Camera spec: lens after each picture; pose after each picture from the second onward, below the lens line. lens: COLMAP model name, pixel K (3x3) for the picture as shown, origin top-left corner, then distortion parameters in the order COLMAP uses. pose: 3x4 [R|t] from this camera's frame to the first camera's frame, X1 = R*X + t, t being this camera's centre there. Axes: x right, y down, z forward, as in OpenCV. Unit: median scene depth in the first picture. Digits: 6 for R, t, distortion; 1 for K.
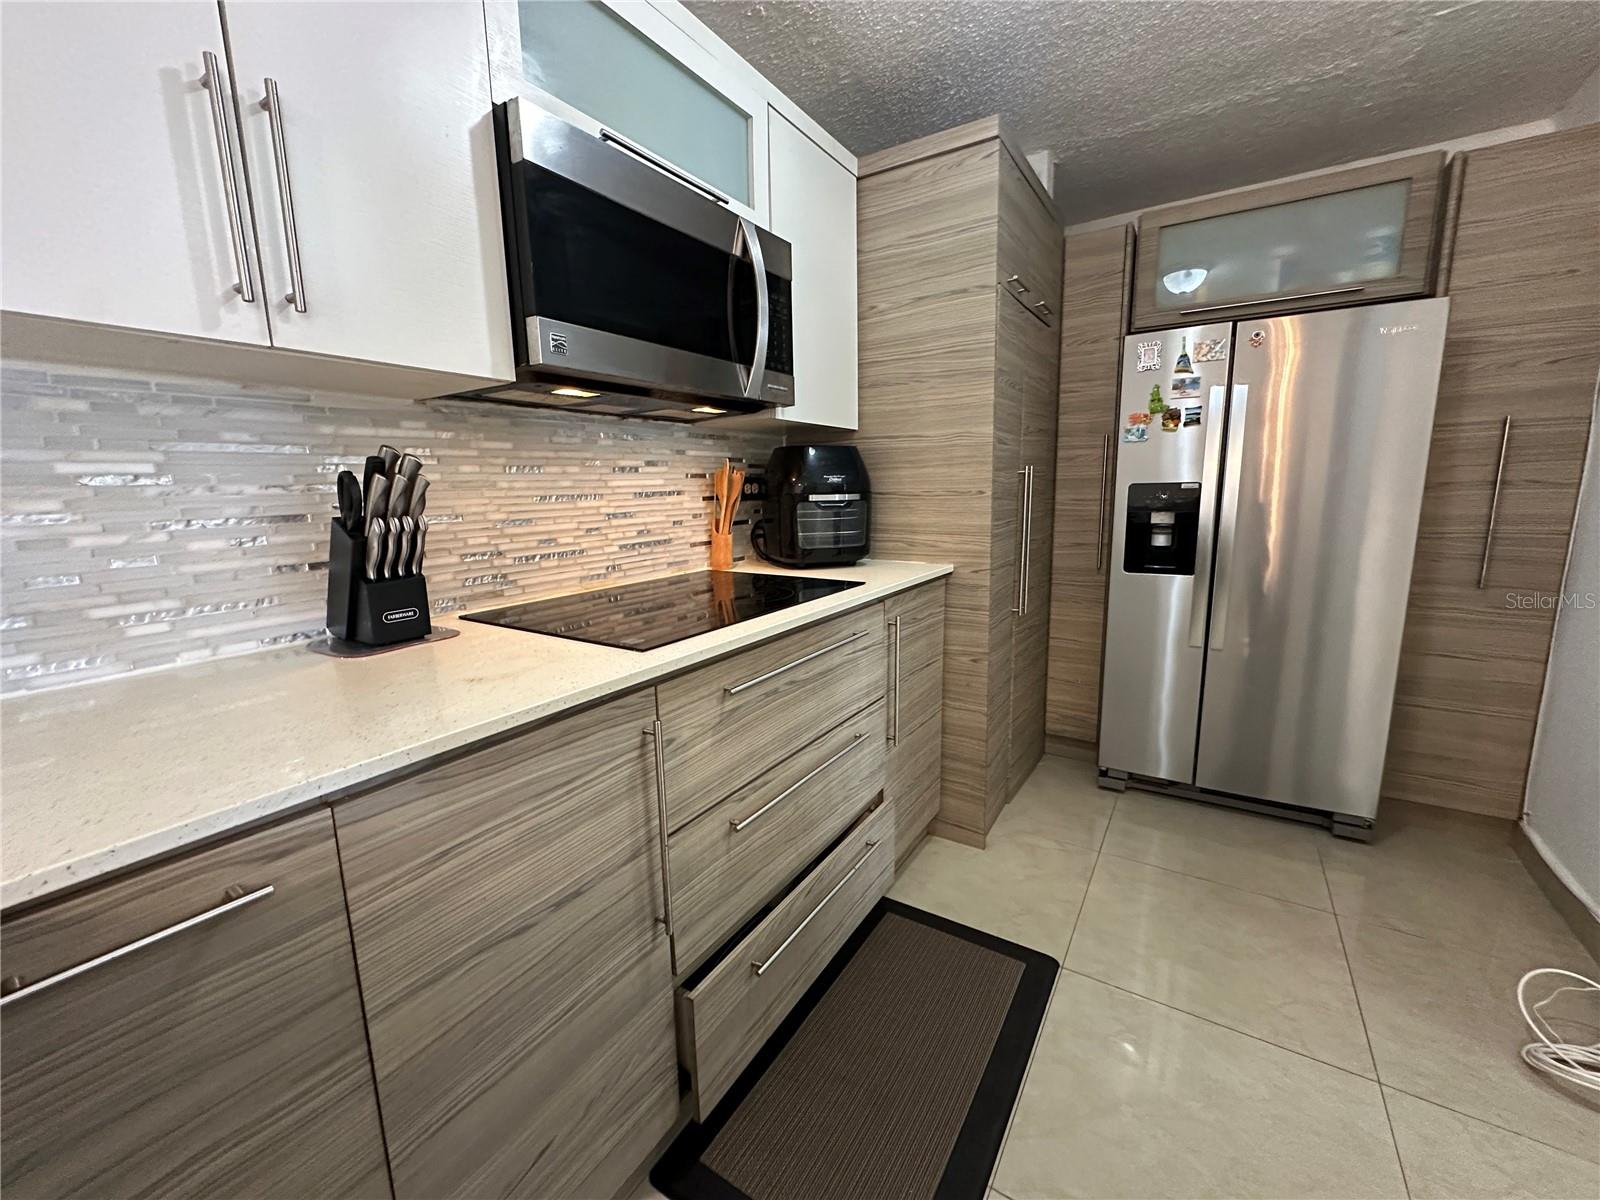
lens RADIAL K [[638.6, 0, 800.0], [0, 638.6, 600.0], [0, 0, 1]] dist [-0.001874, -0.000231]
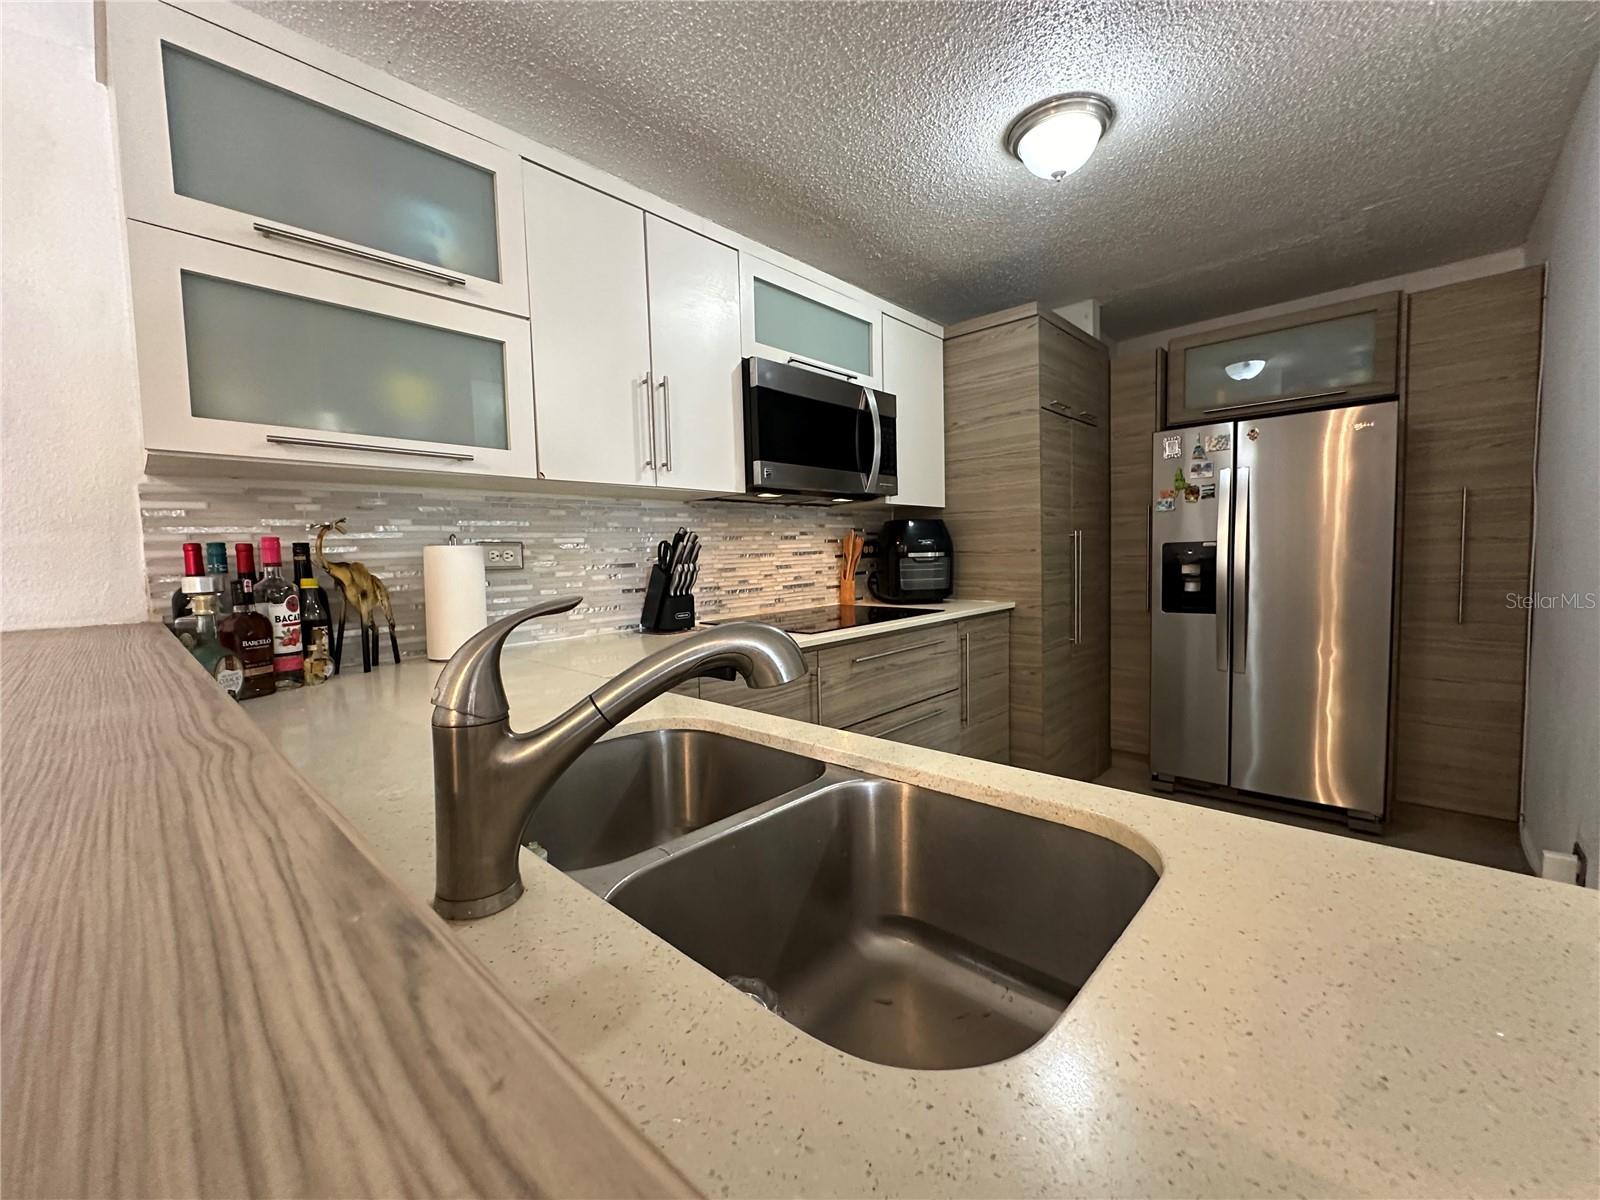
lens RADIAL K [[638.6, 0, 800.0], [0, 638.6, 600.0], [0, 0, 1]] dist [-0.001874, -0.000231]
pose [[0.984077, 0.004450, -0.177689, 0.030493], [-0.022129, 0.994976, -0.097637, 0.089763], [0.176362, 0.100014, 0.979231, -0.460065]]
